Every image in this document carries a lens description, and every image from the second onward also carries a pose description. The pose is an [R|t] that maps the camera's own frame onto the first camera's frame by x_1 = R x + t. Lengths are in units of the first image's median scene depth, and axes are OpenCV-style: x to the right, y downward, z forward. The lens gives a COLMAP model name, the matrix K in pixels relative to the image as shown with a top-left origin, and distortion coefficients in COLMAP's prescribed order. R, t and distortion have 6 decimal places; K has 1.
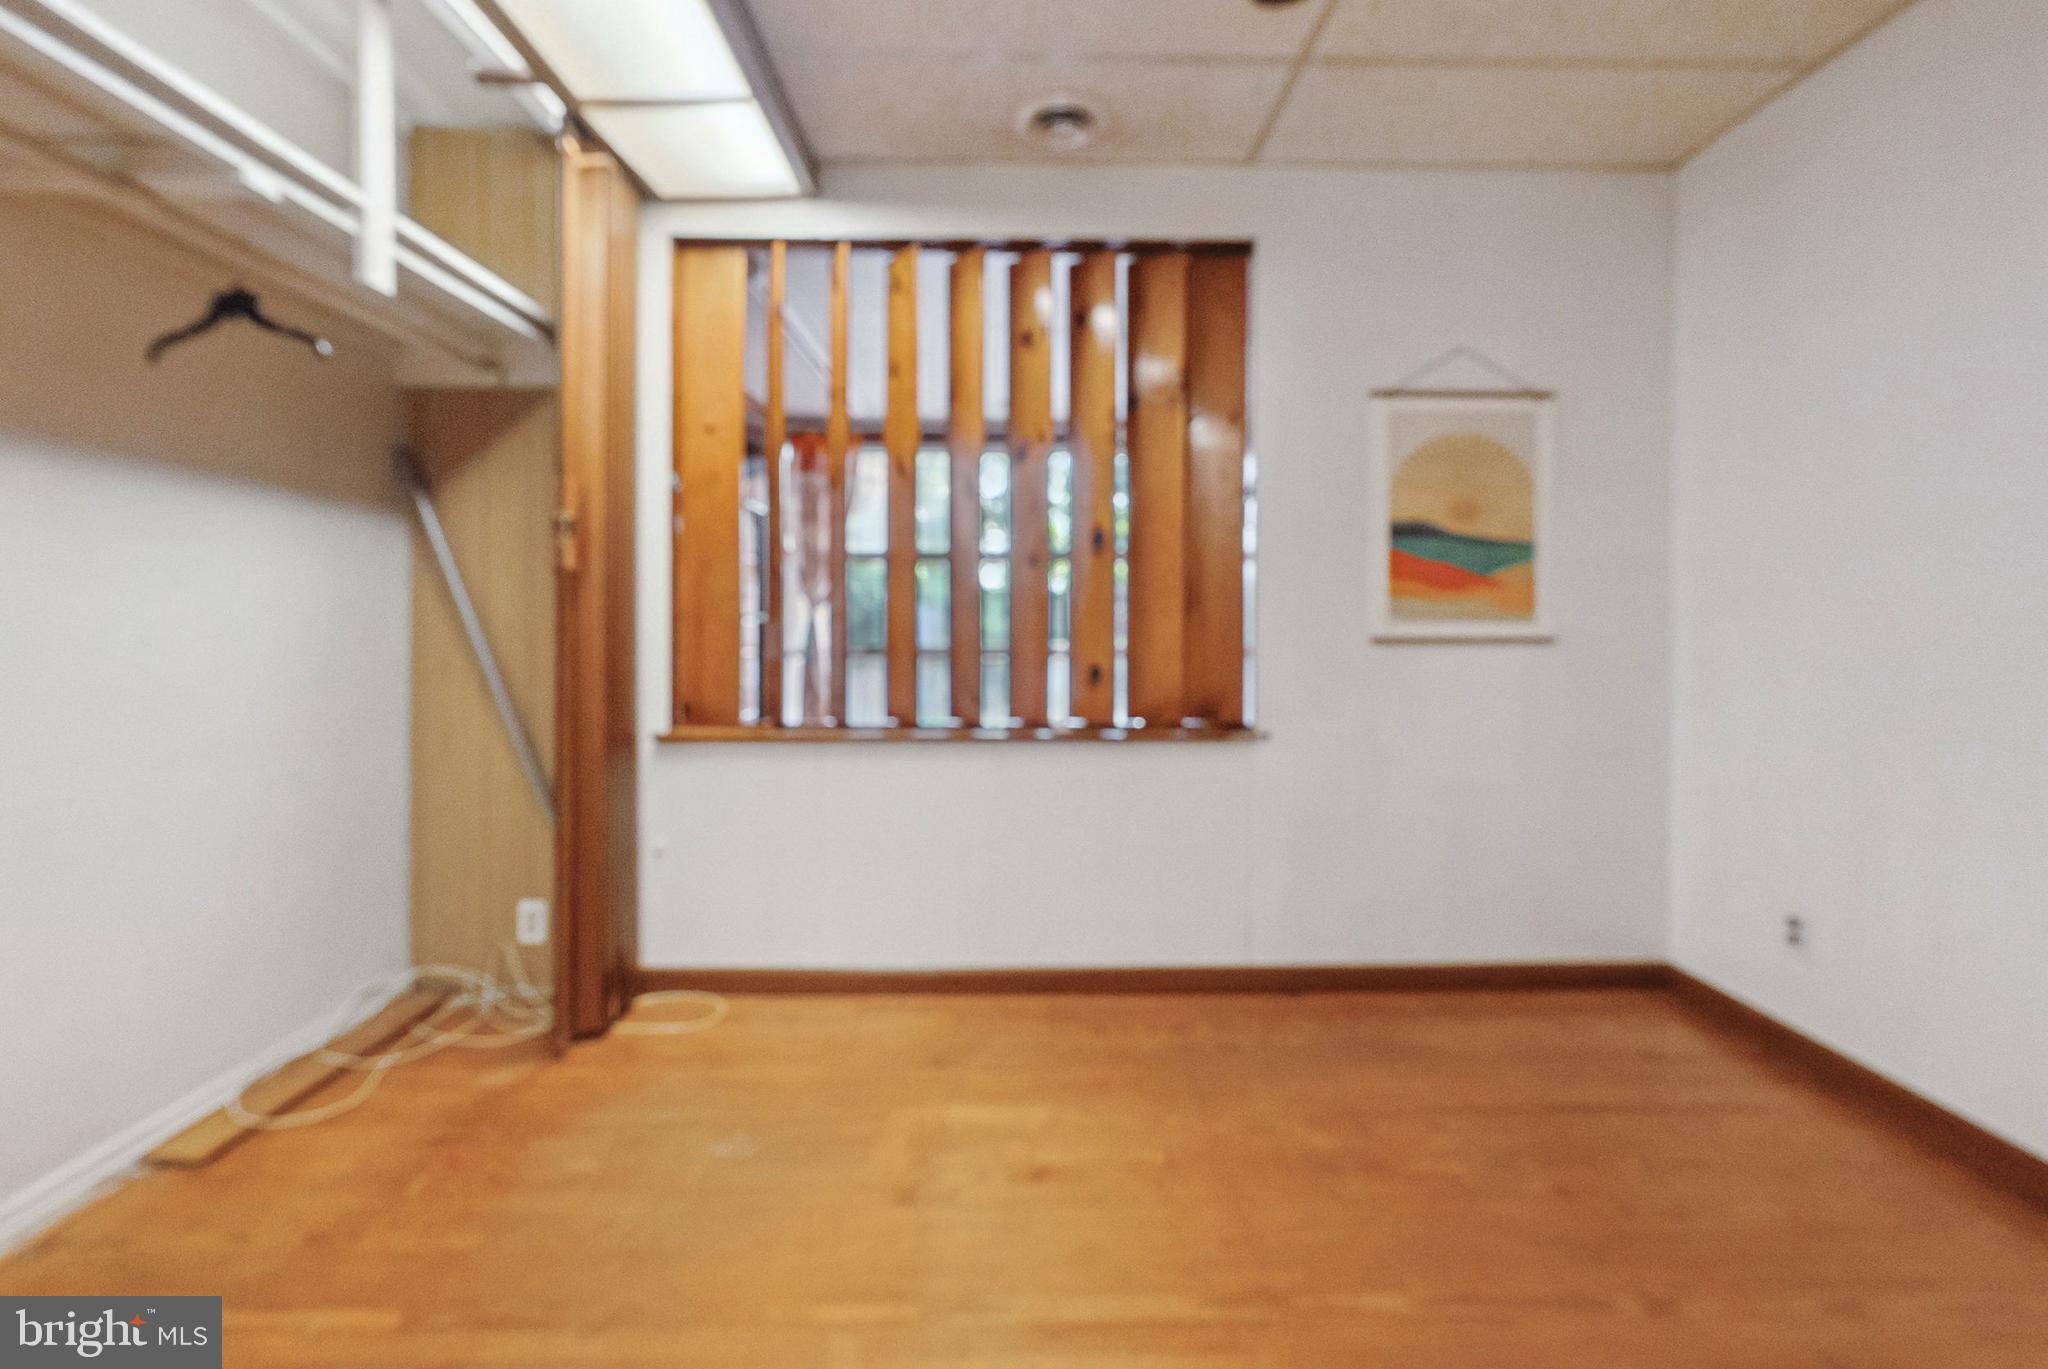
lens RADIAL K [[951.0, 0, 1024.9], [0, 951.0, 626.2], [0, 0, 1]] dist [-0.001856, -0.000225]
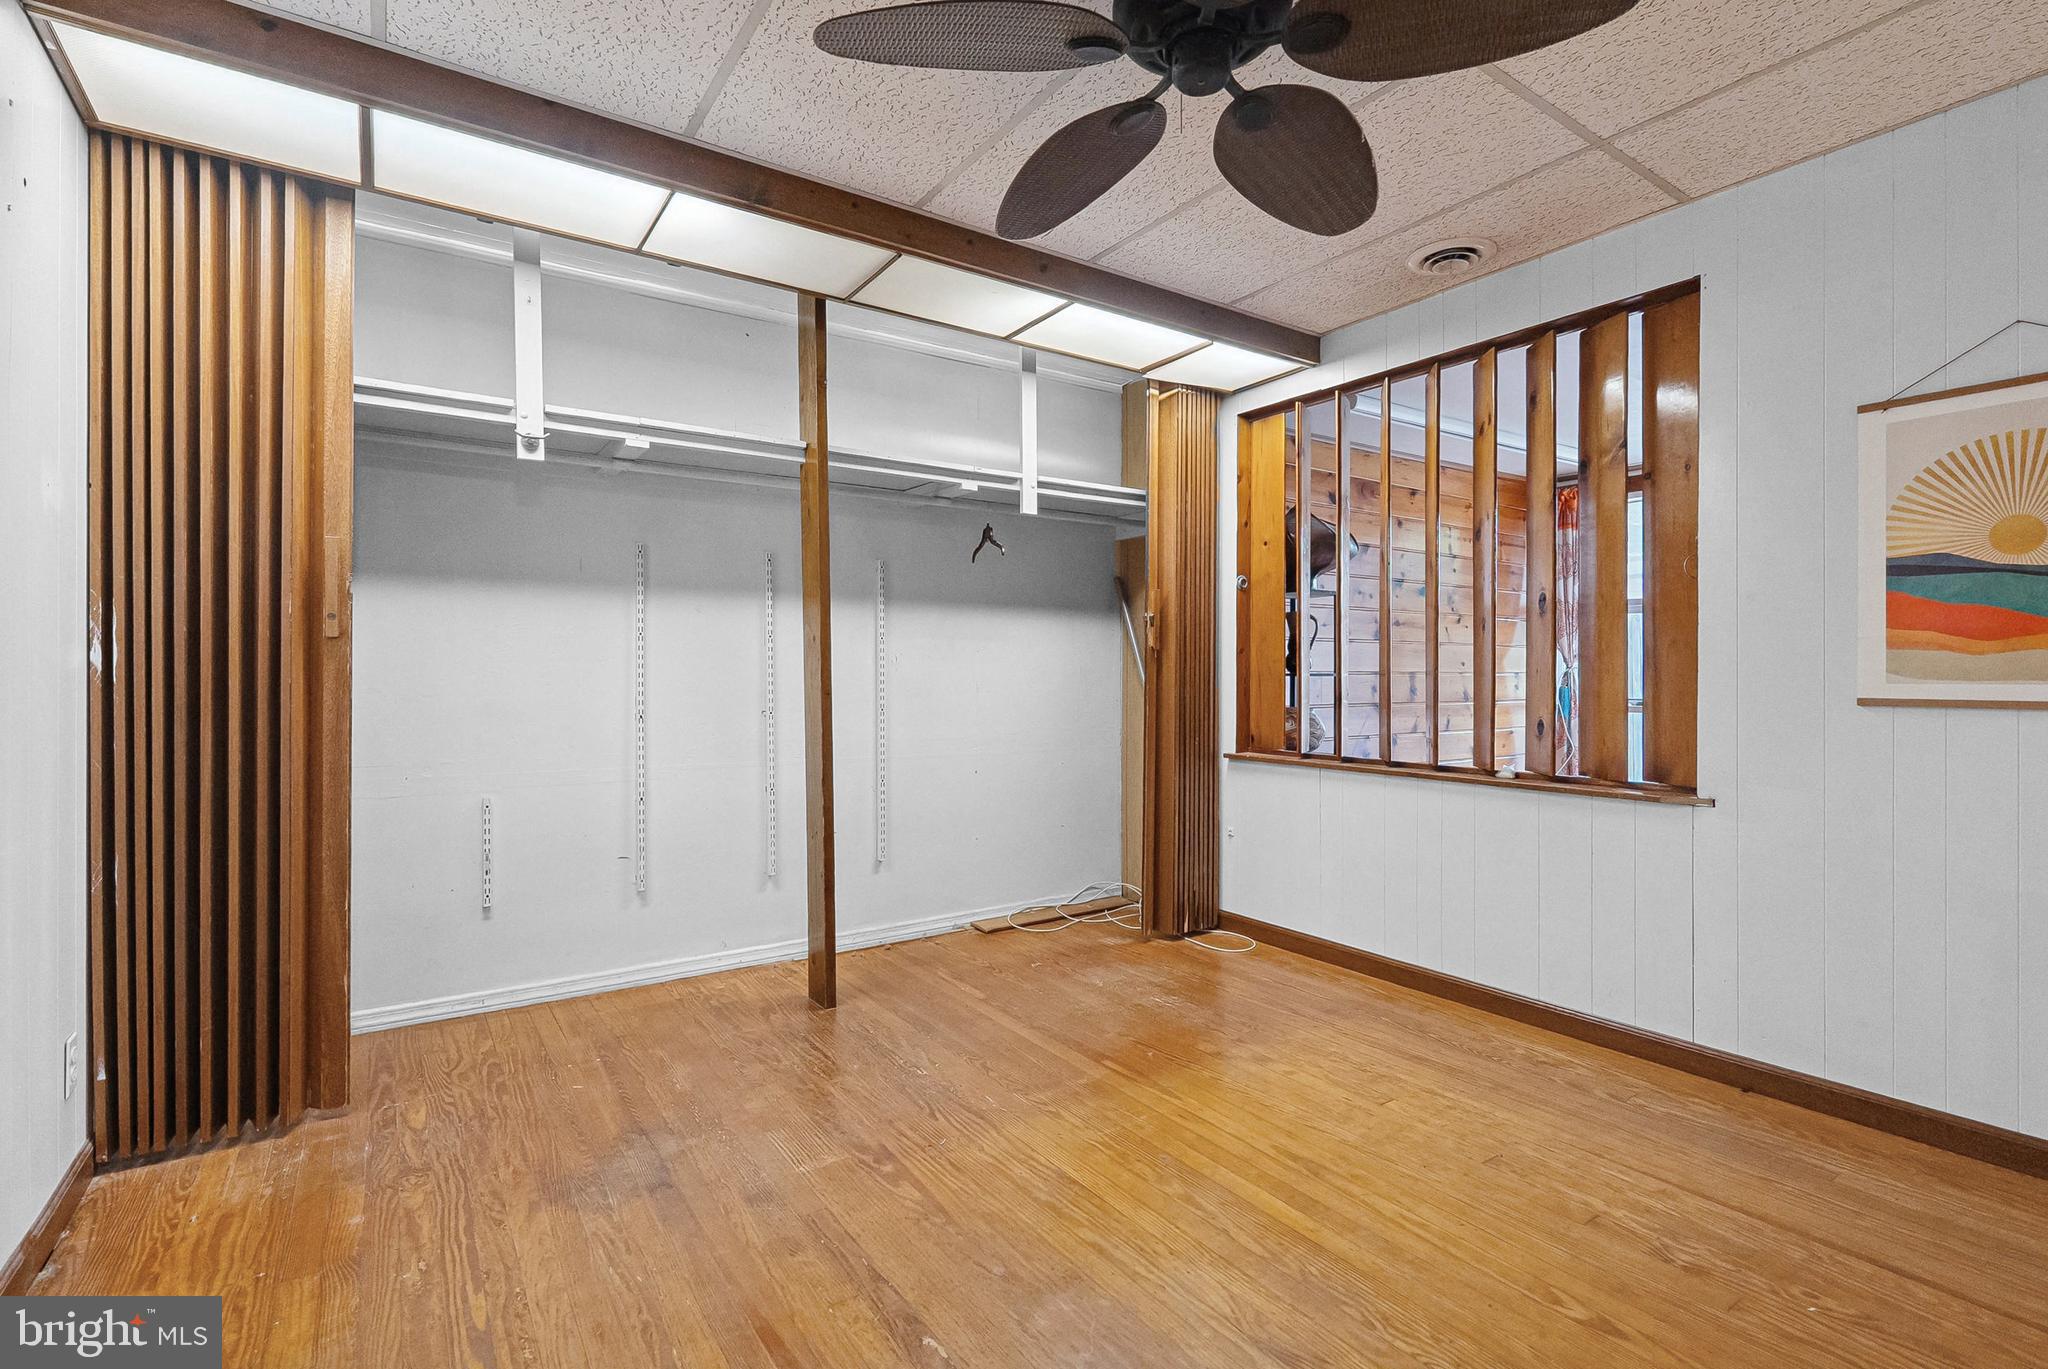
lens RADIAL K [[951.0, 0, 1024.9], [0, 951.0, 626.2], [0, 0, 1]] dist [-0.001856, -0.000225]
pose [[0.552256, -0.040344, -0.832698, 0.675936], [0.003865, 0.998942, -0.045835, -0.016251], [0.833665, 0.022094, 0.551828, -0.086152]]
